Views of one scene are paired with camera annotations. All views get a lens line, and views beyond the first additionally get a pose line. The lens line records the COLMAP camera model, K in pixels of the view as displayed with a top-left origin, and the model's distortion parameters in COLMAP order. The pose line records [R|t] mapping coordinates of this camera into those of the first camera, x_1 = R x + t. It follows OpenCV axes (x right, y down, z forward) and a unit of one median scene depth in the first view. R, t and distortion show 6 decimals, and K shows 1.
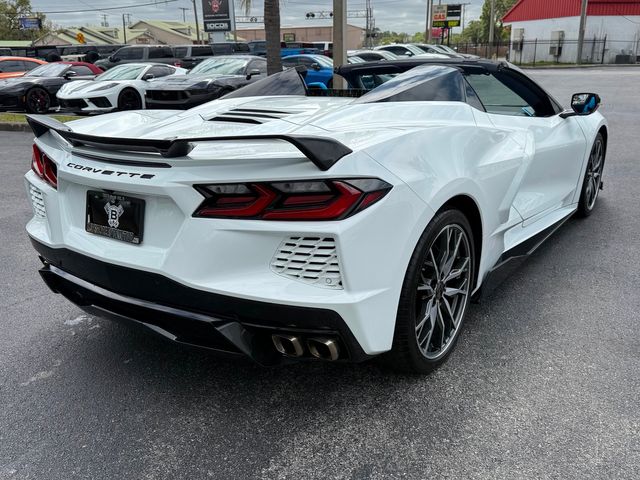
lens RADIAL K [[612.4, 0, 325.5], [0, 612.4, 238.6], [0, 0, 1]] dist [0.134502, -0.246336]
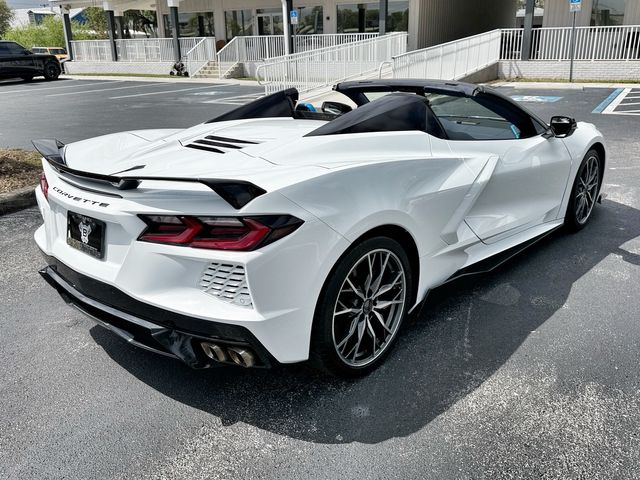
lens RADIAL K [[612.4, 0, 325.5], [0, 612.4, 238.6], [0, 0, 1]] dist [0.134502, -0.246336]
pose [[0.992597, 0.040334, -0.114562, 0.248415], [-0.036772, 0.998777, 0.033045, -0.081204], [0.115754, -0.028588, 0.992866, -0.130707]]
